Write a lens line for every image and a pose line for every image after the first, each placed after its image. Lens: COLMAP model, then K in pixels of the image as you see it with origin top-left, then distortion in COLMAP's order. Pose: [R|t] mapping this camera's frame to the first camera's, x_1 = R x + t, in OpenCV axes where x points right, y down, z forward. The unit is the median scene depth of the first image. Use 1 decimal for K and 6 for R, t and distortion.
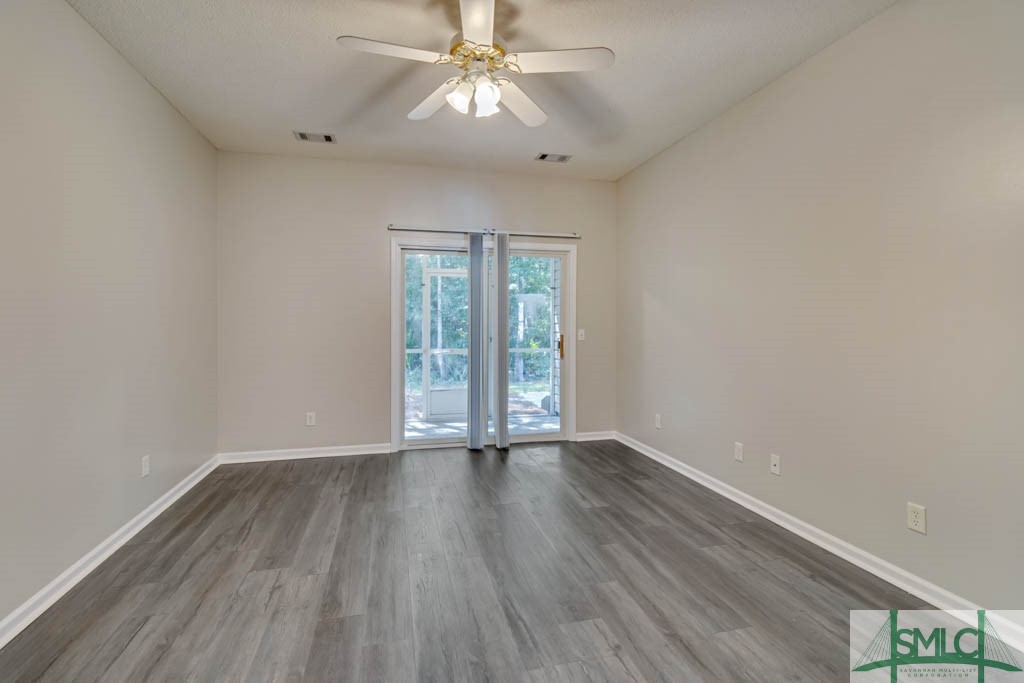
lens RADIAL K [[482.7, 0, 513.8], [0, 482.7, 320.0], [0, 0, 1]] dist [0.001528, 0.000980]
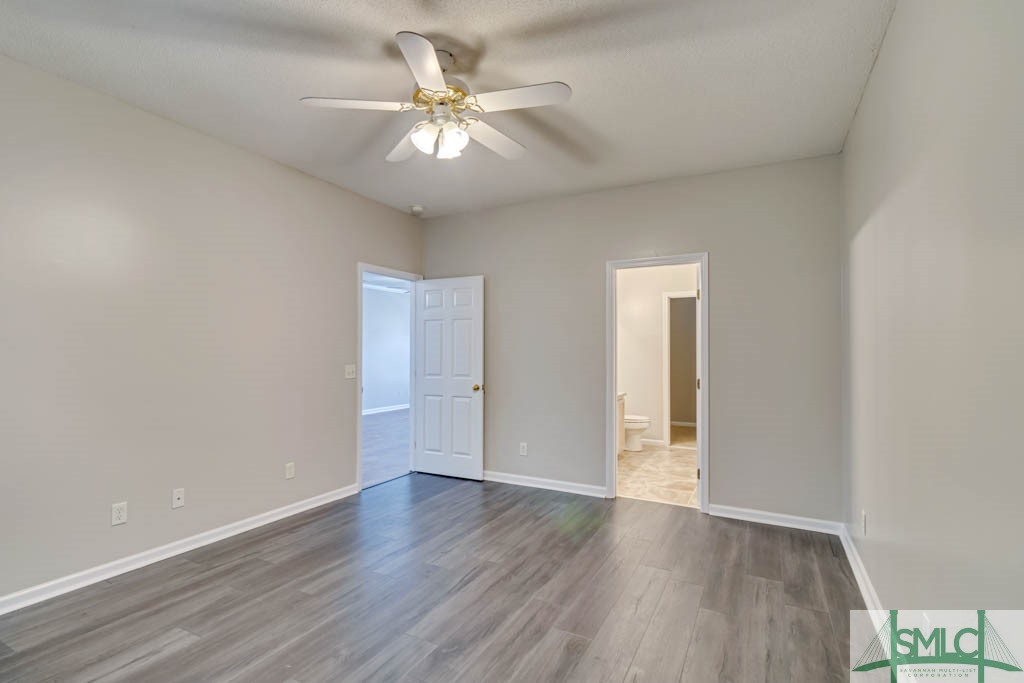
lens RADIAL K [[479.4, 0, 512.1], [0, 479.4, 357.7], [0, 0, 1]] dist [0.000466, 0.000167]
pose [[-0.743598, -0.007314, 0.668587, -0.789276], [-0.002440, 0.999963, 0.008226, -0.008685], [-0.668623, 0.004485, -0.743588, 1.533184]]
